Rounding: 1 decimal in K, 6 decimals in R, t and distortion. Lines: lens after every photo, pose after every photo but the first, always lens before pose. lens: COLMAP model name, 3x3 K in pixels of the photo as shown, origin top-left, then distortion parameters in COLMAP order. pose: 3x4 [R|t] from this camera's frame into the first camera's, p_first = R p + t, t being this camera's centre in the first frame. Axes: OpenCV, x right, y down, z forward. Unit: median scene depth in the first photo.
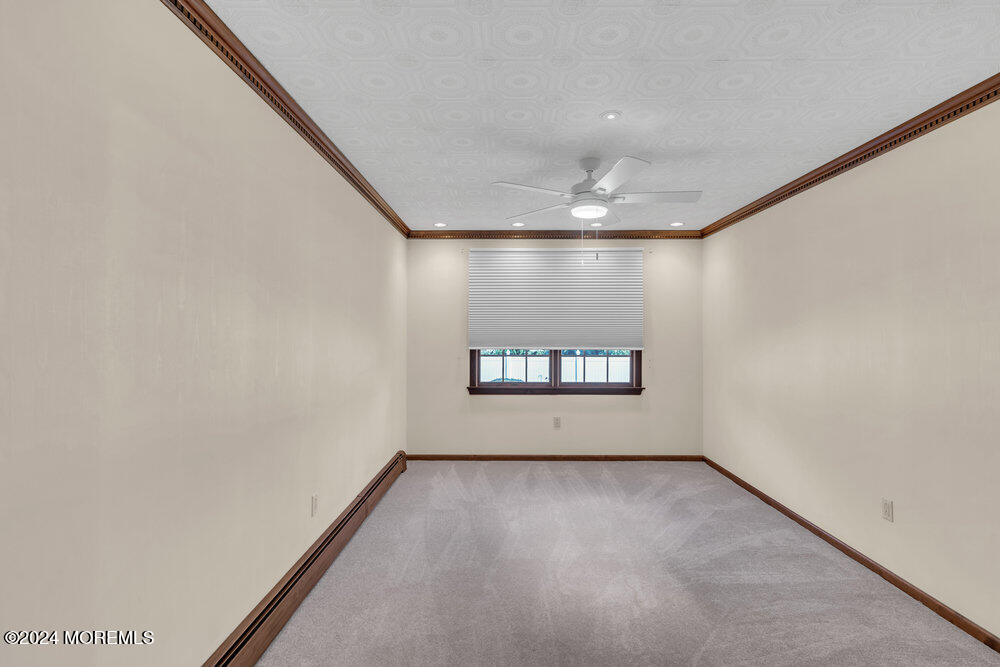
lens RADIAL K [[463.2, 0, 498.2], [0, 463.2, 328.8], [0, 0, 1]] dist [-0.001631, 0.000867]
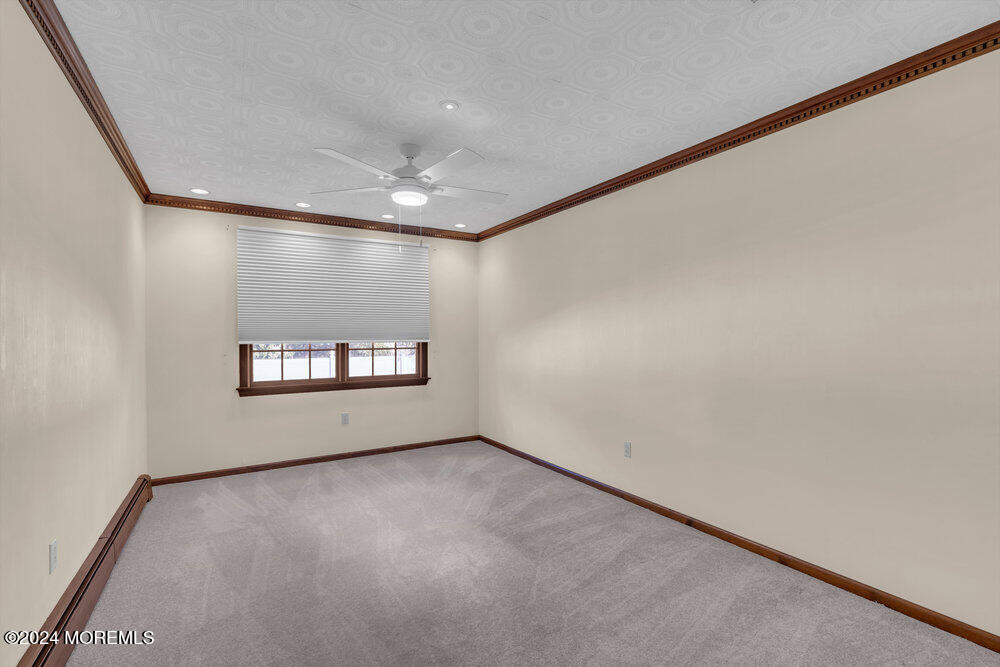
lens RADIAL K [[457.1, 0, 502.6], [0, 457.1, 340.3], [0, 0, 1]] dist [-0.004591, 0.002274]
pose [[0.845814, -0.011410, 0.533356, -0.135263], [0.001603, 0.999821, 0.018847, 0.030000], [-0.533475, -0.015086, 0.845681, 0.041060]]
